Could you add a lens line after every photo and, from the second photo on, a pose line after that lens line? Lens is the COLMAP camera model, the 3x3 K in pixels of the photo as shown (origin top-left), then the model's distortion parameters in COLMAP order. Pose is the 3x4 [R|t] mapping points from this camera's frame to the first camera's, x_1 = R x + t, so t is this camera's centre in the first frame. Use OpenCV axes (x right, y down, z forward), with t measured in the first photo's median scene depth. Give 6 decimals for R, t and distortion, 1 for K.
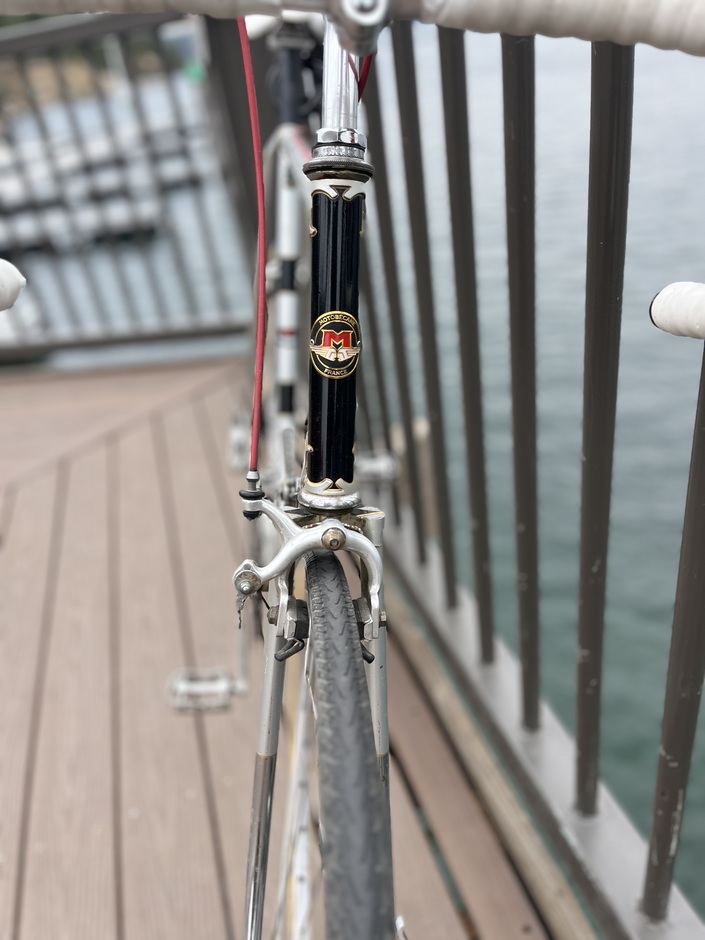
lens RADIAL K [[729.1, 0, 352.5], [0, 729.1, 470.0], [0, 0, 1]] dist [0.095392, -0.151806]
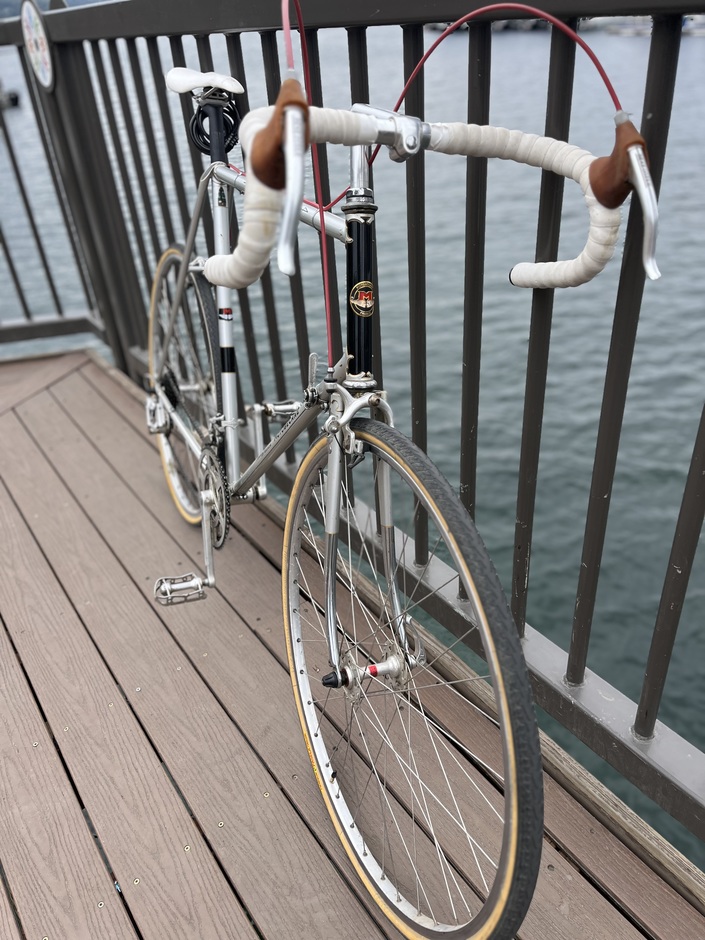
lens RADIAL K [[729.1, 0, 352.5], [0, 729.1, 470.0], [0, 0, 1]] dist [0.095392, -0.151806]
pose [[0.942038, -0.102419, 0.319492, -0.710350], [0.105667, 0.994375, 0.007201, 0.256094], [-0.318432, 0.026977, 0.947562, -0.794957]]
